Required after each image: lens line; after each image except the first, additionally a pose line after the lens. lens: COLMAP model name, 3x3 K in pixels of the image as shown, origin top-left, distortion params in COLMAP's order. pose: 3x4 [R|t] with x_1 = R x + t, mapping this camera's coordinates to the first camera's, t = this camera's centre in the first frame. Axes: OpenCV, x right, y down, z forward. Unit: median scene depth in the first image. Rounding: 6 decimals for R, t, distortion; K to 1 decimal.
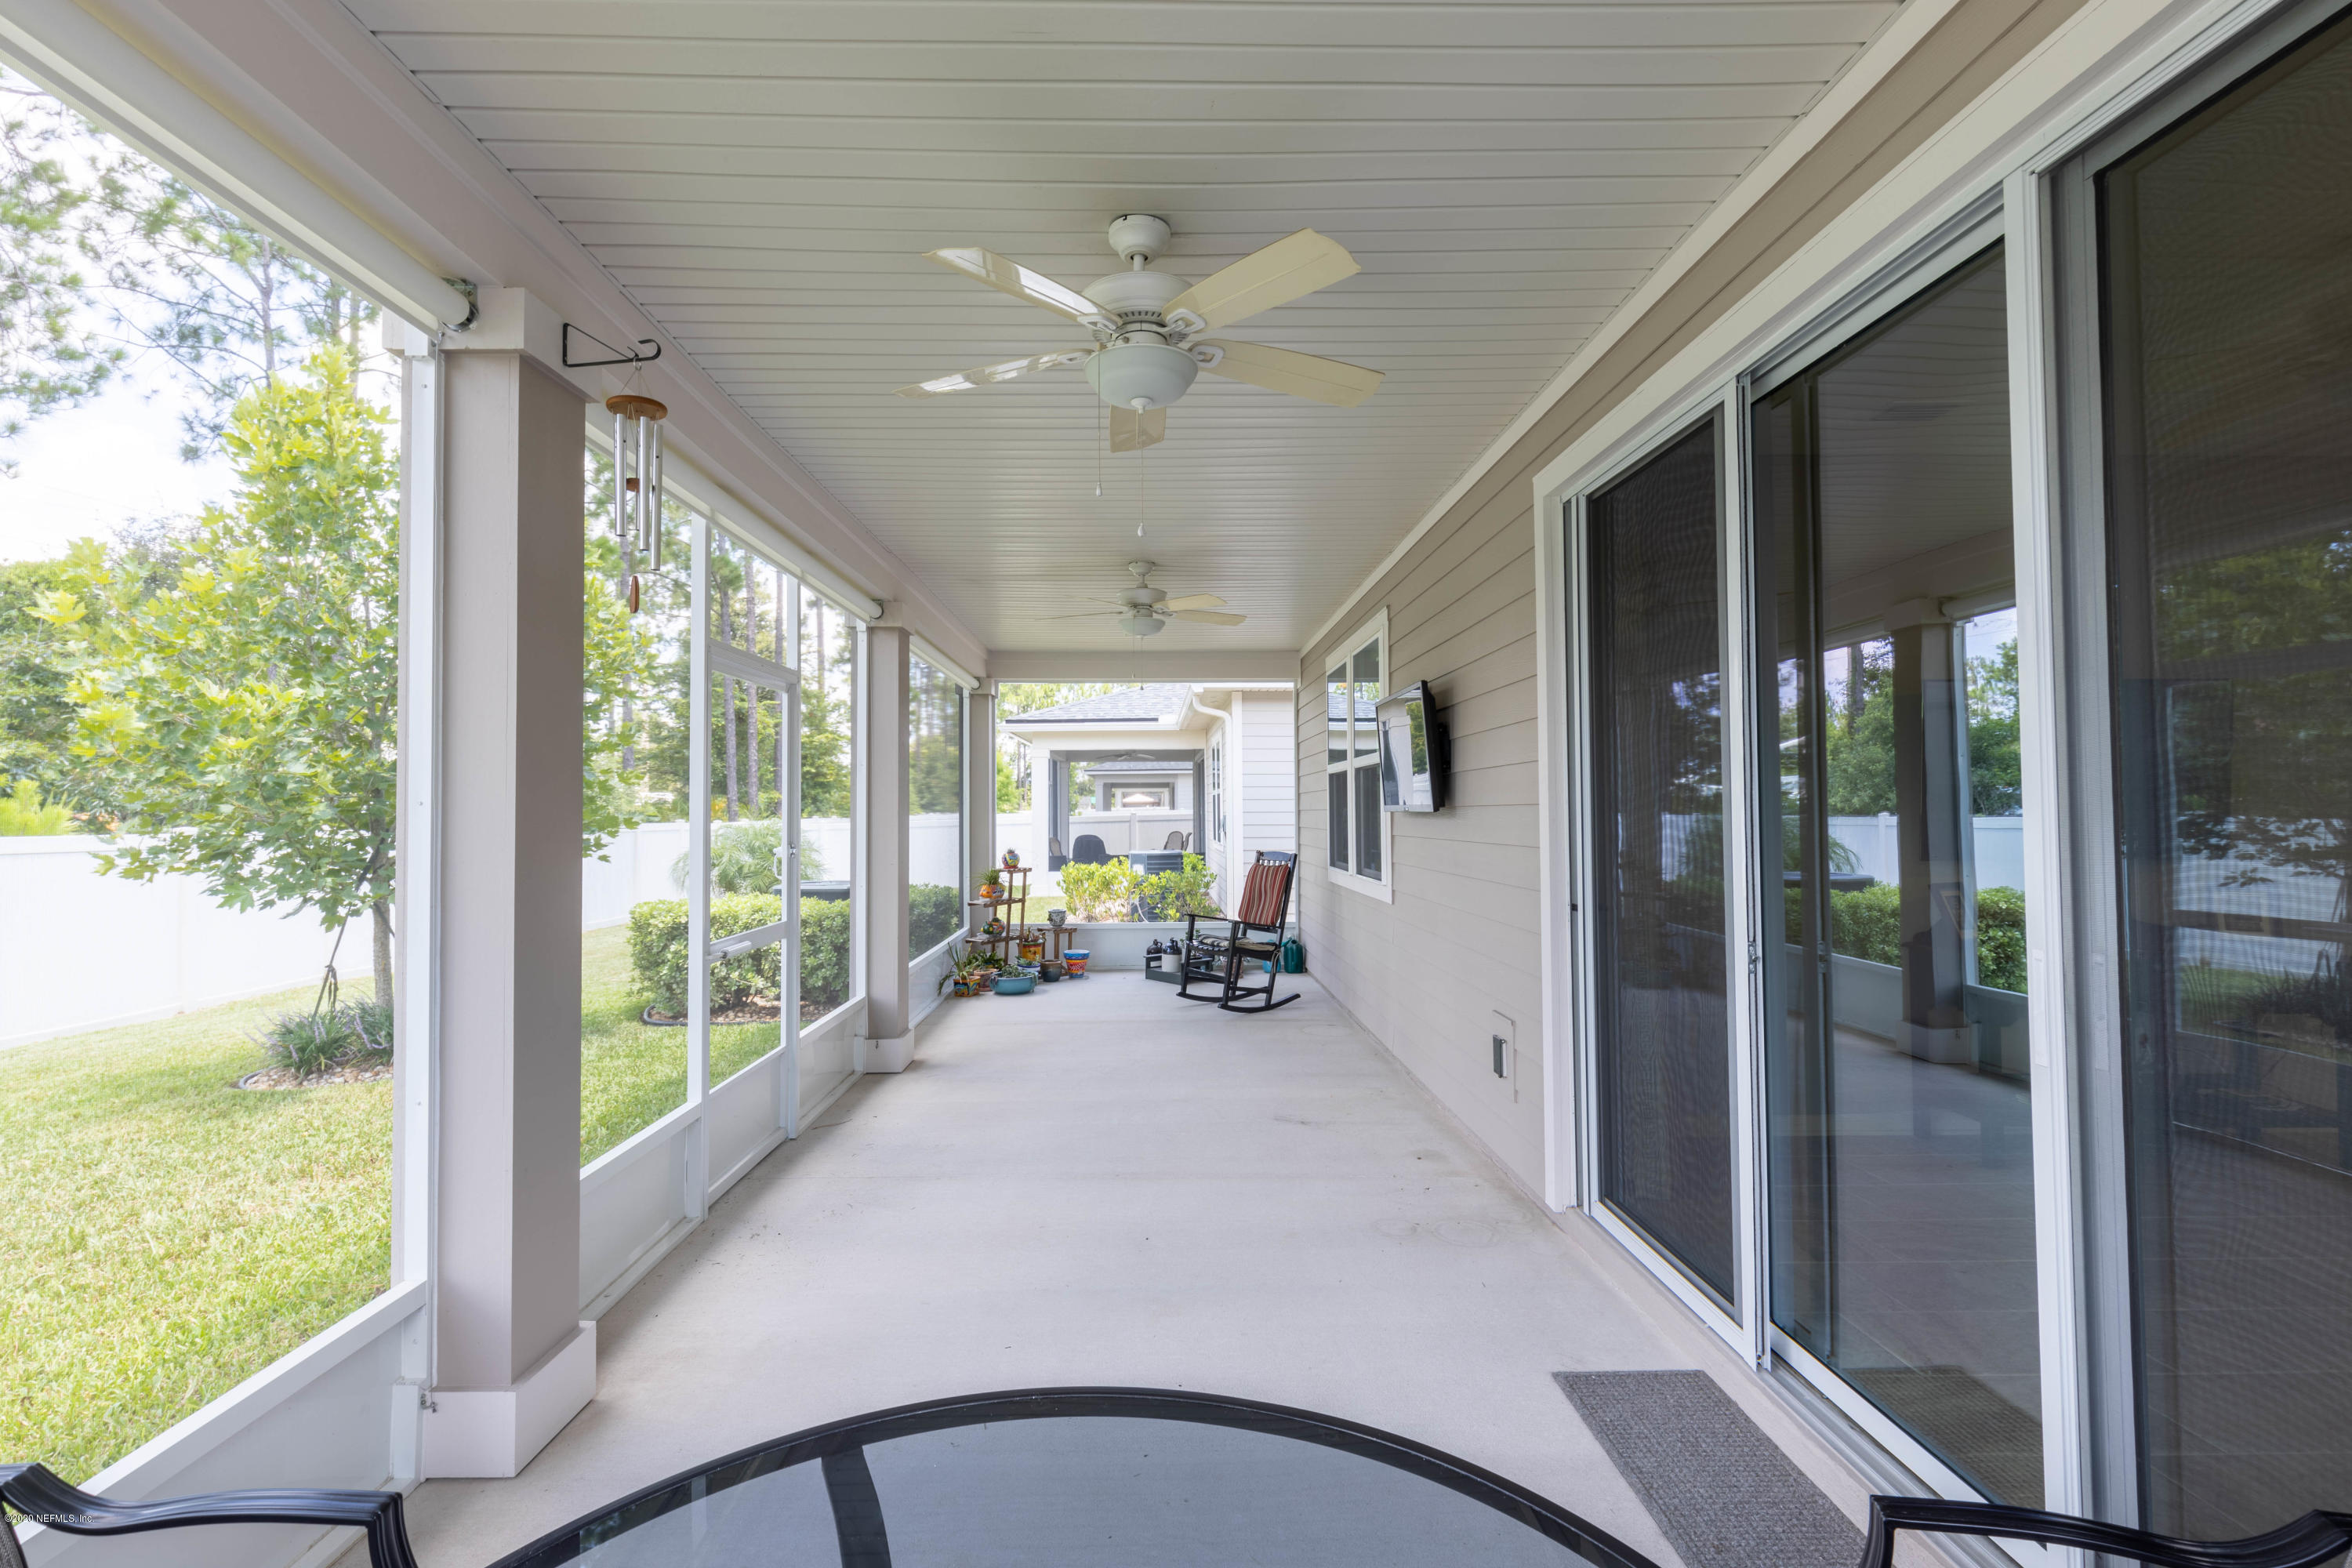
lens RADIAL K [[1047.6, 0, 1167.6], [0, 1047.6, 775.3], [0, 0, 1]] dist [0.003422, -0.001044]
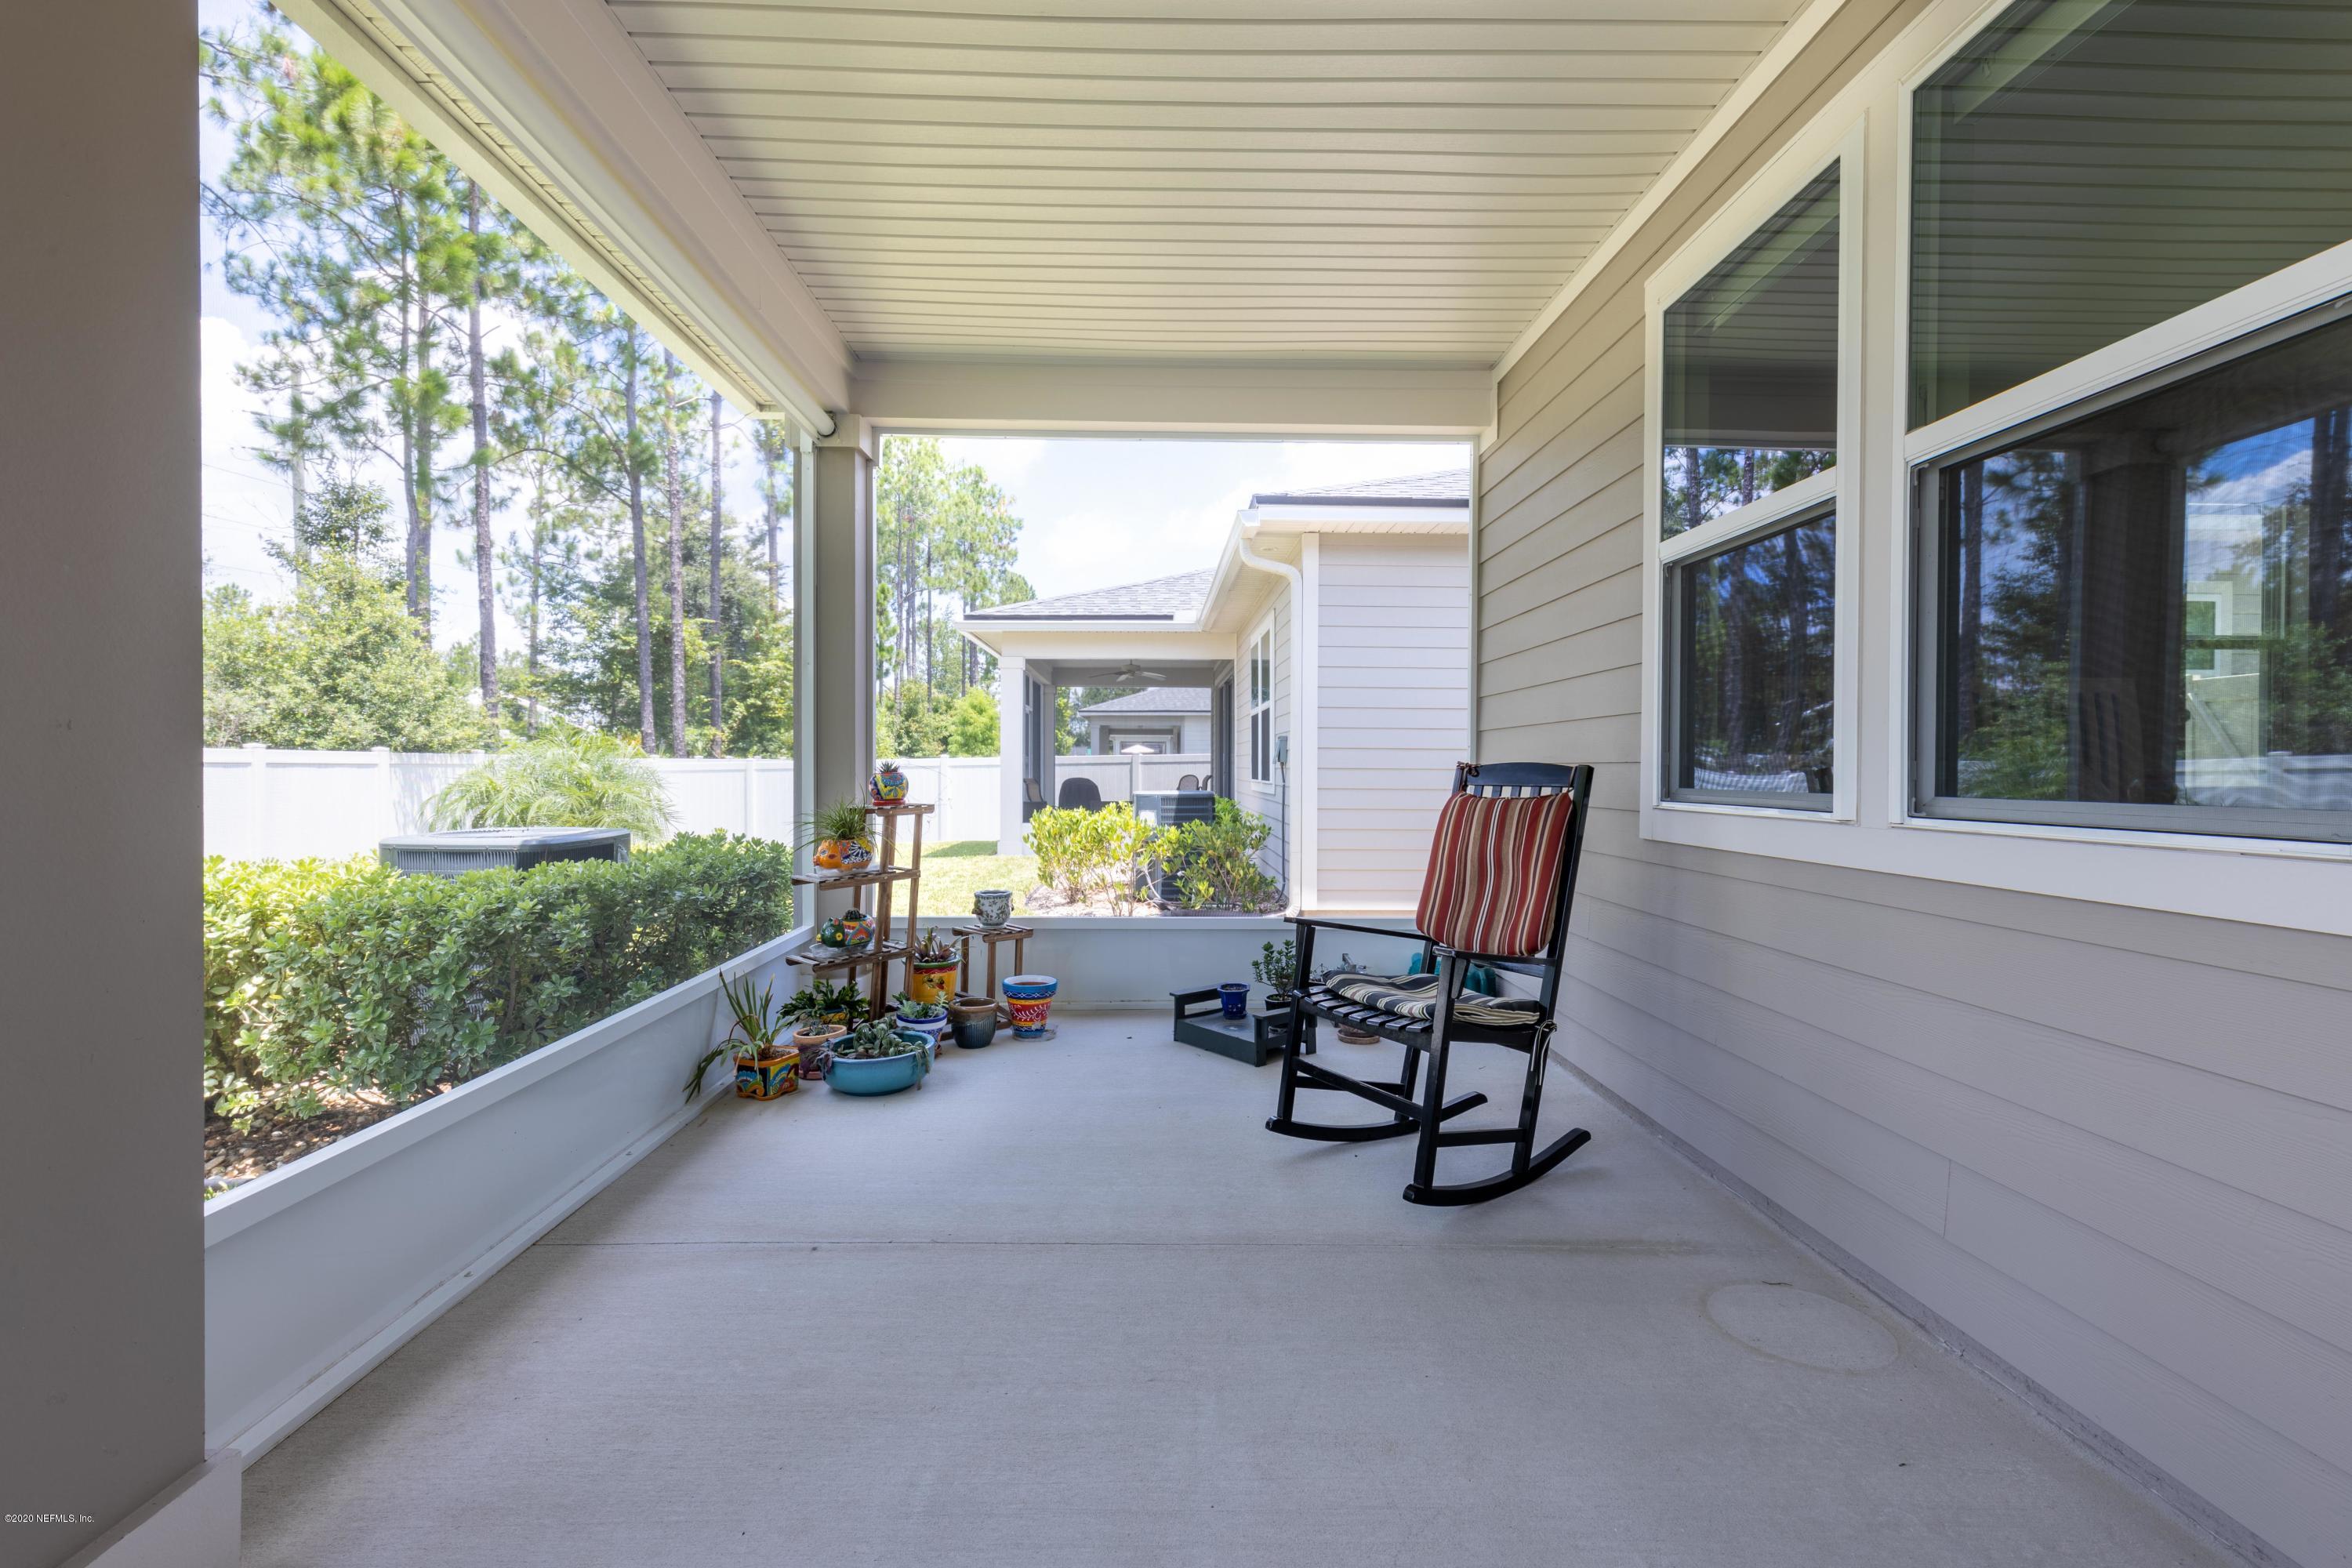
lens RADIAL K [[1047.6, 0, 1173.1], [0, 1047.6, 777.2], [0, 0, 1]] dist [0.003422, -0.001044]
pose [[0.999922, 0.010041, 0.007424, -0.026352], [-0.010352, 0.999019, 0.043066, 0.055077], [-0.006985, -0.043139, 0.999045, 0.532776]]
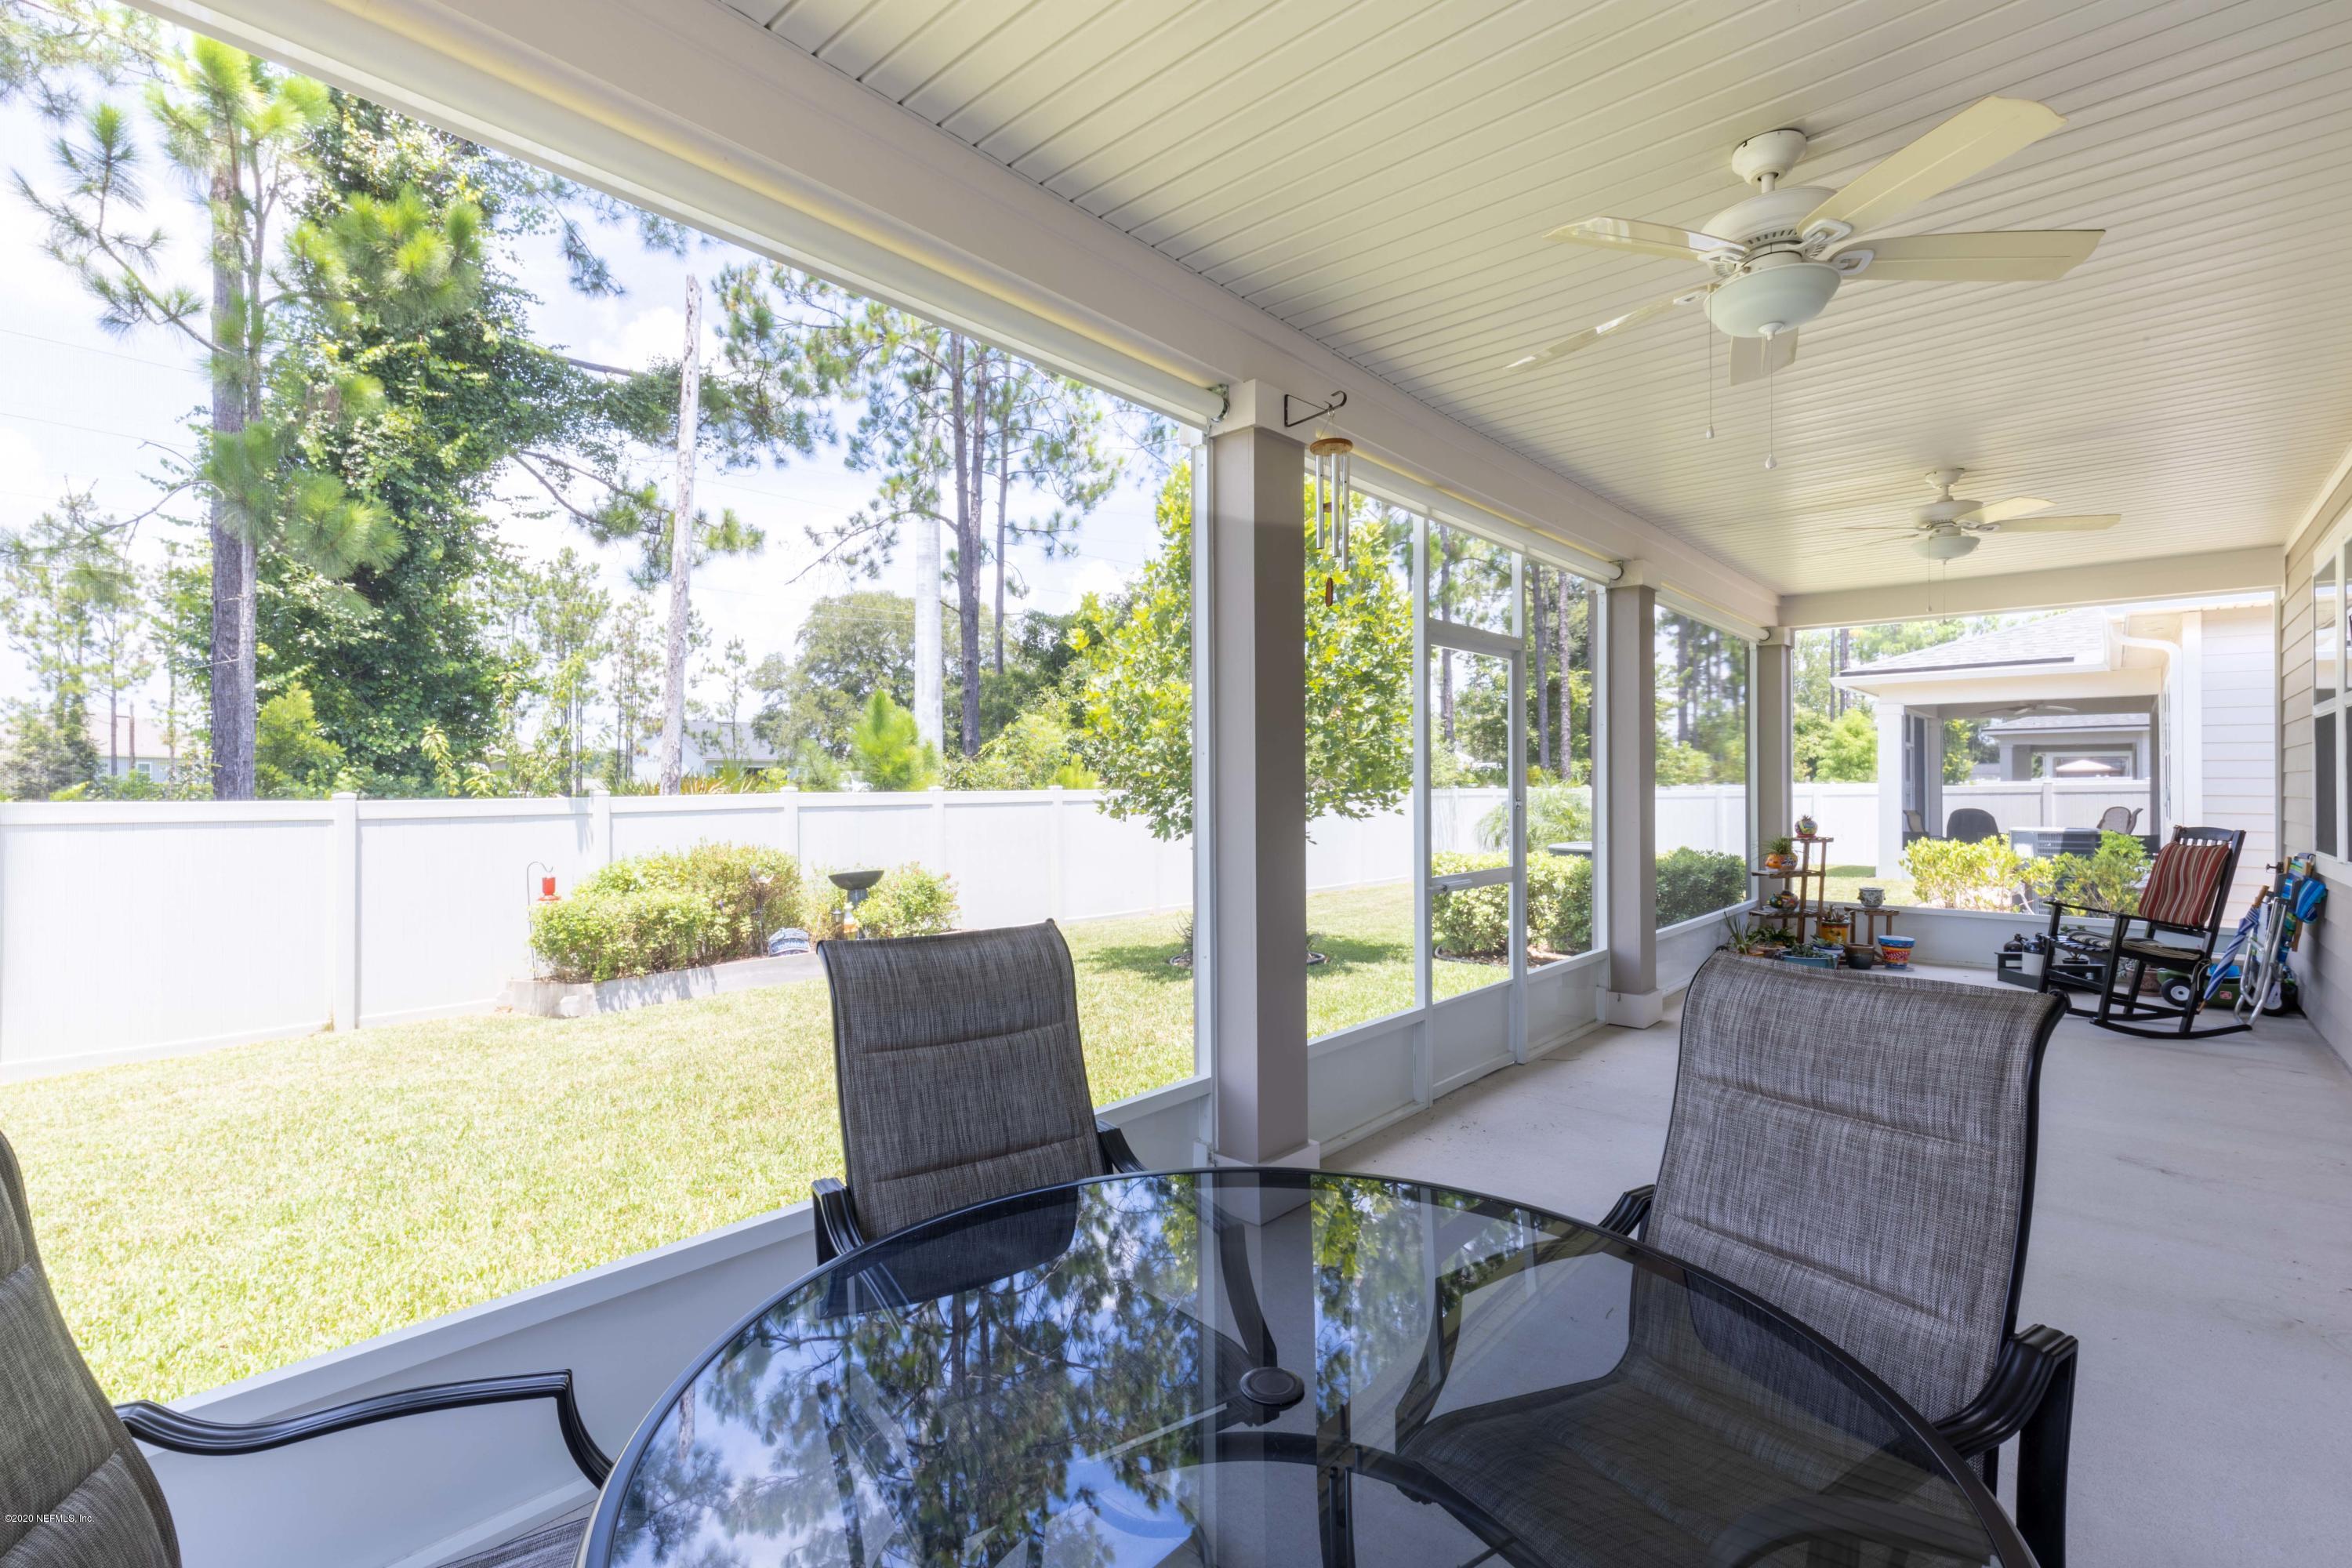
lens RADIAL K [[1047.6, 0, 1174.3], [0, 1047.6, 776.5], [0, 0, 1]] dist [0.003422, -0.001044]
pose [[0.731849, 0.001273, -0.681465, 0.066569], [0.018759, 0.999582, 0.022013, 0.006782], [0.681208, -0.028894, 0.731519, -0.025287]]
